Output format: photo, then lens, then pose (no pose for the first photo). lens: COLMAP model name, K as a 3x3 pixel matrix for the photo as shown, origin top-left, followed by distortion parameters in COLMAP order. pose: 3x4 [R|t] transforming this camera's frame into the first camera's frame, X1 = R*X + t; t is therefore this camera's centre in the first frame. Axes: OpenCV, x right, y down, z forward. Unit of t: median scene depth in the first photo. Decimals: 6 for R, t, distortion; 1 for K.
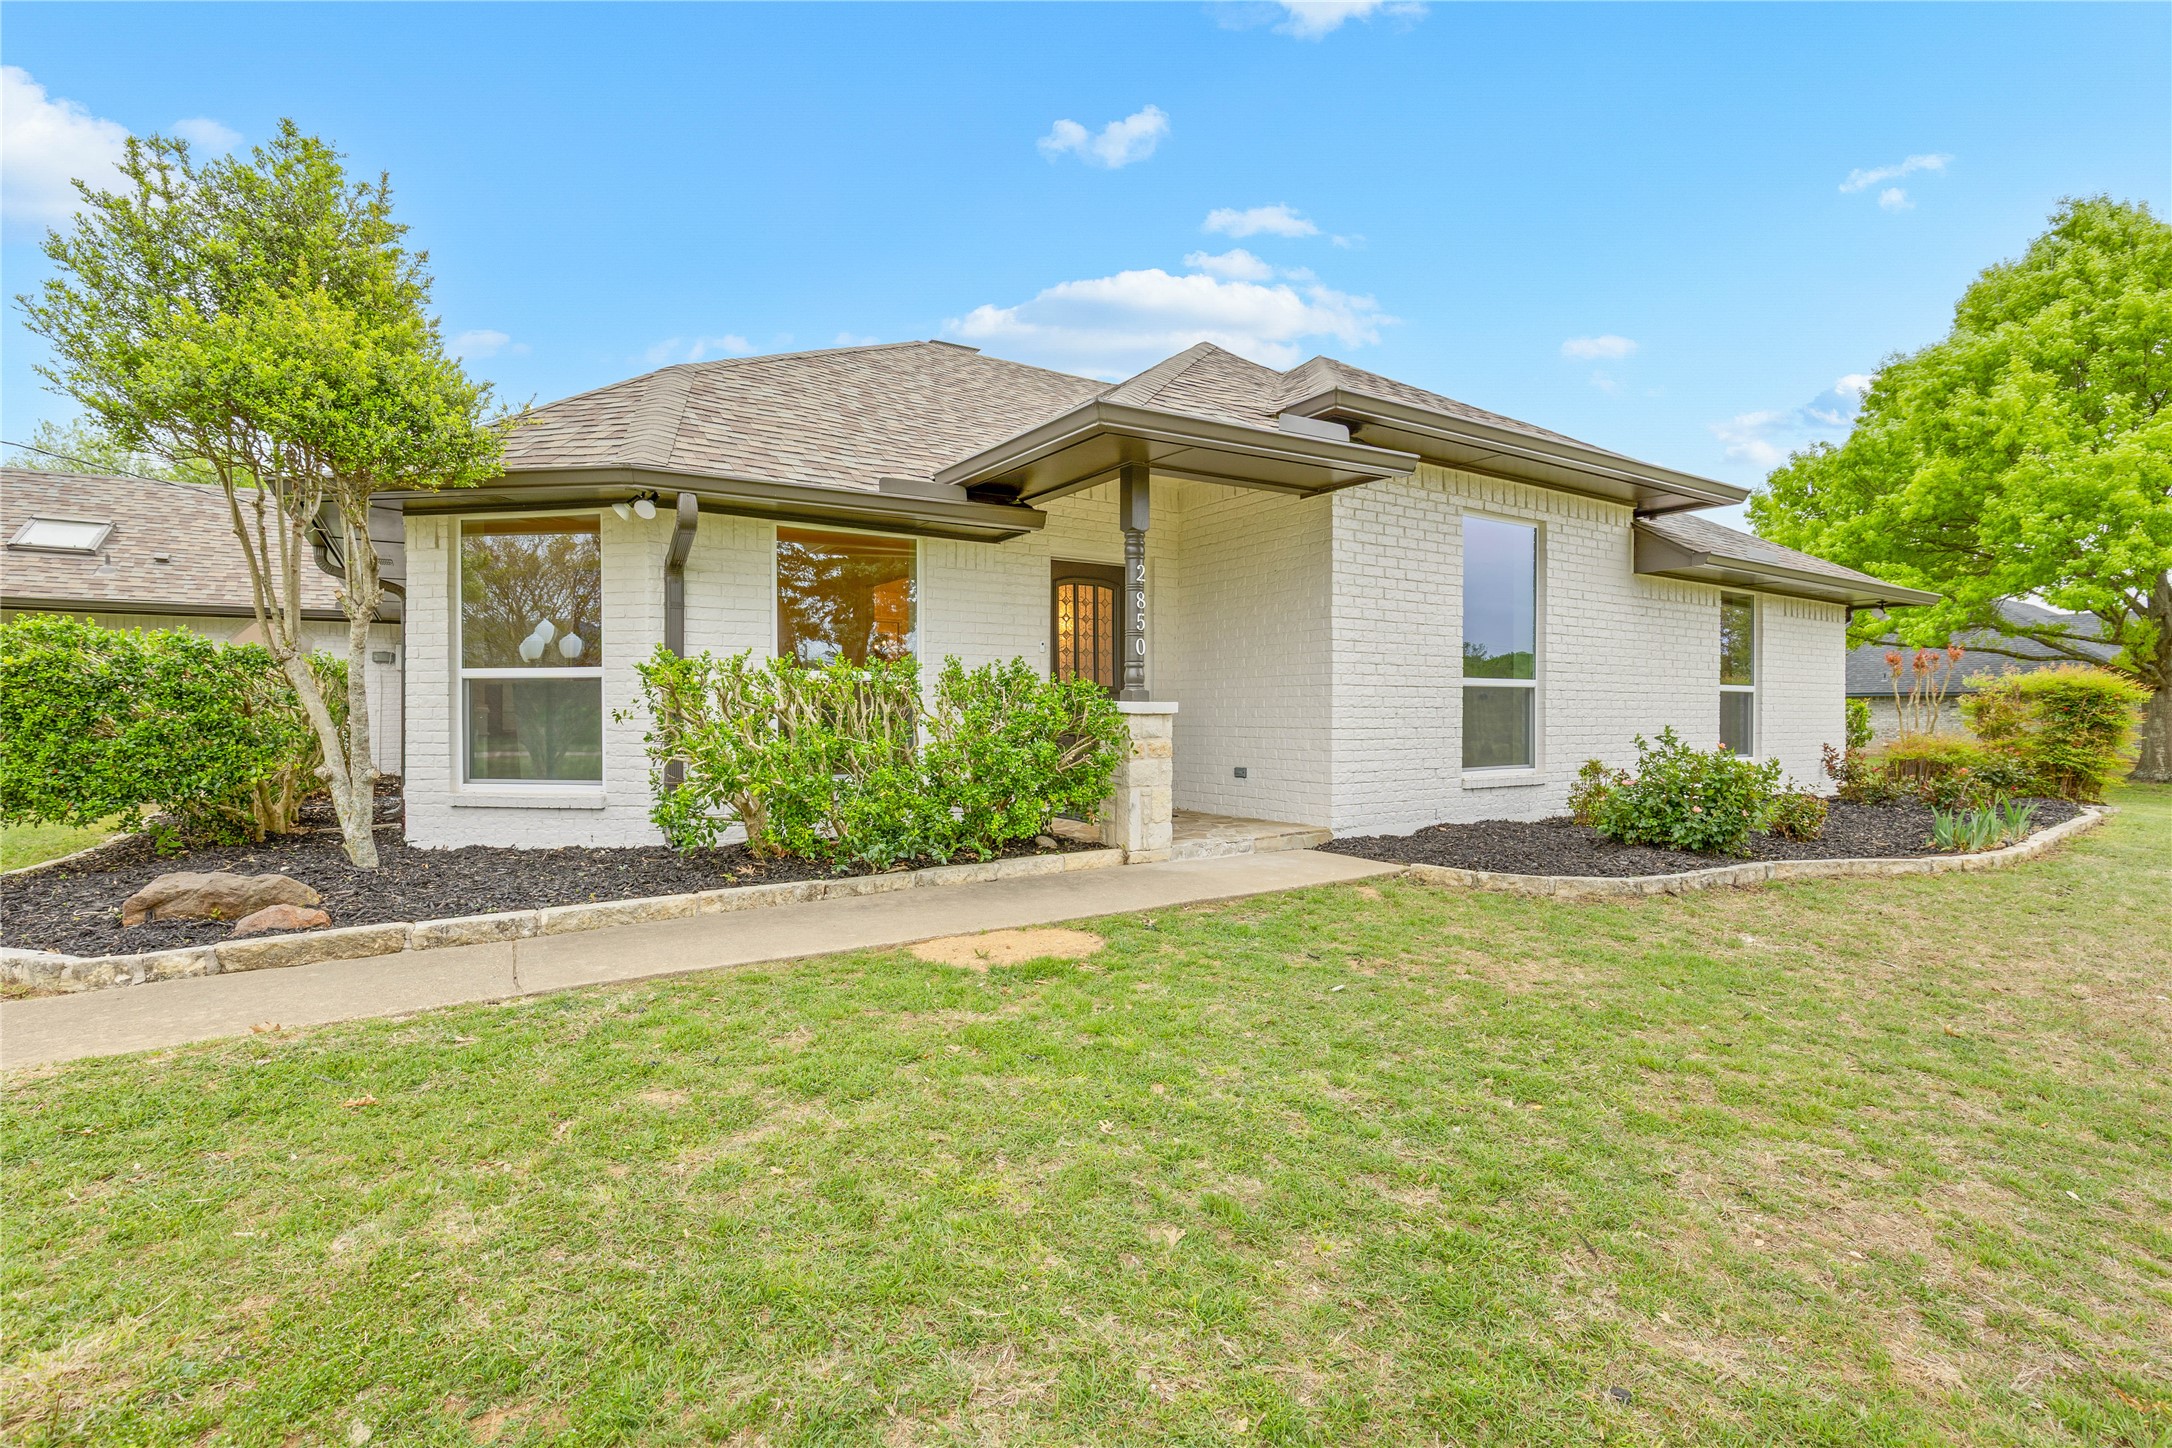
lens RADIAL K [[997.2, 0, 1097.4], [0, 997.2, 729.9], [0, 0, 1]] dist [0.009718, -0.000985]
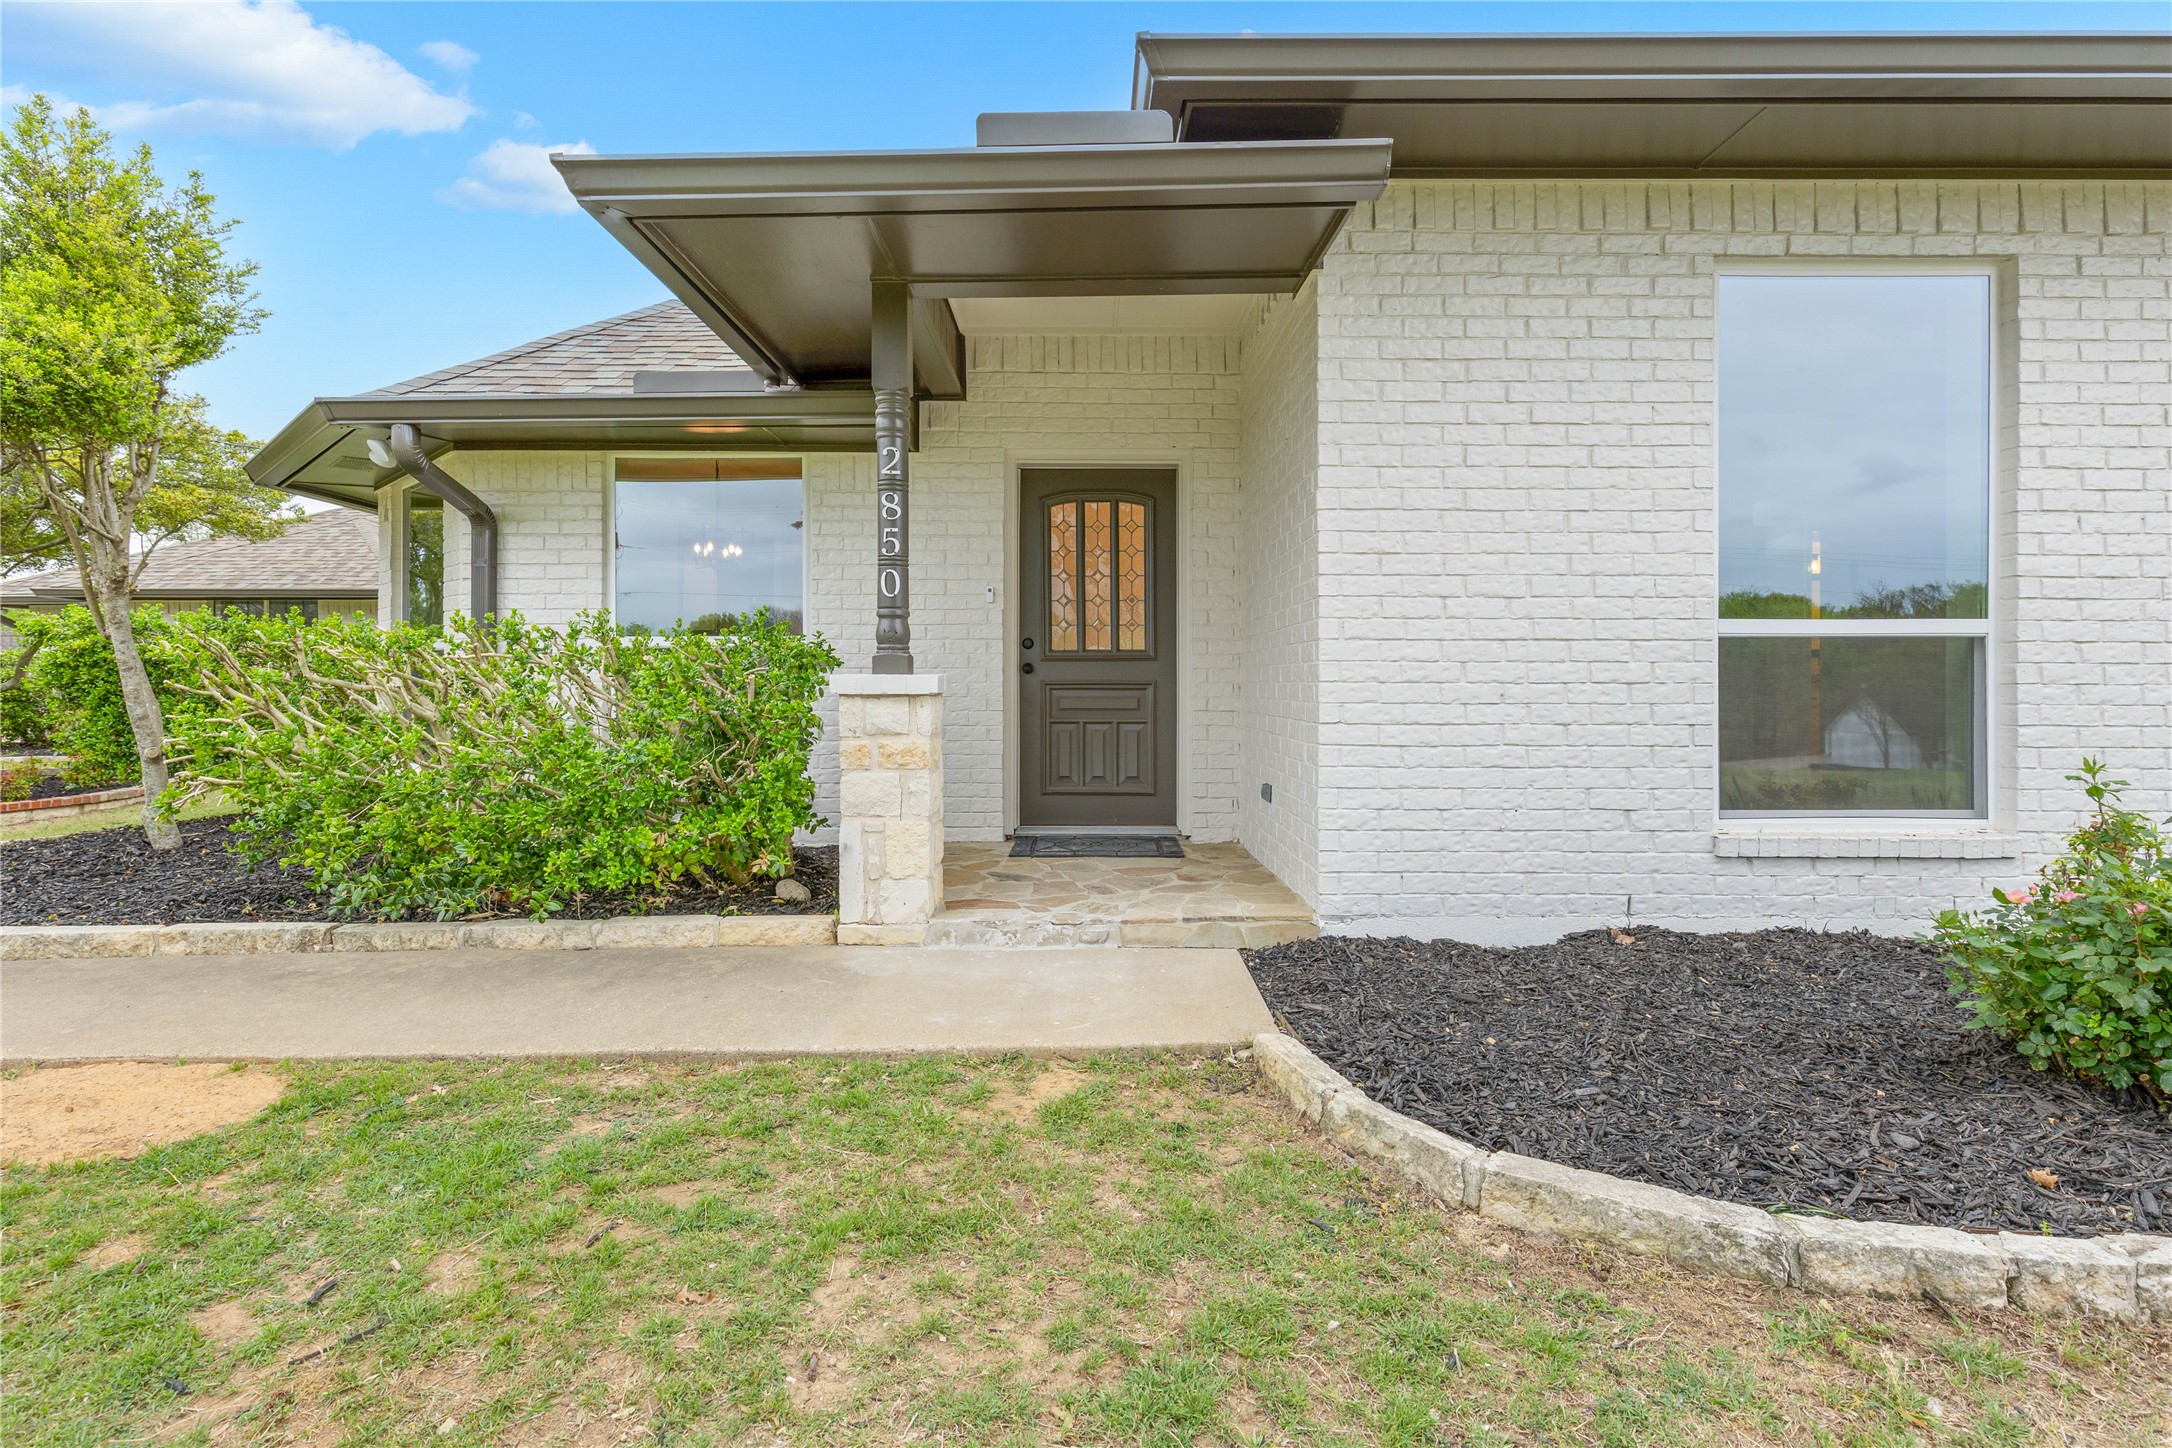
lens RADIAL K [[1021.3, 0, 1093.6], [0, 1021.3, 687.8], [0, 0, 1]] dist [0.007810, -0.000500]
pose [[0.839222, 0.002650, -0.543782, 0.409995], [-0.010593, 0.999878, -0.011475, -0.012023], [0.543686, 0.015391, 0.839148, 0.469602]]
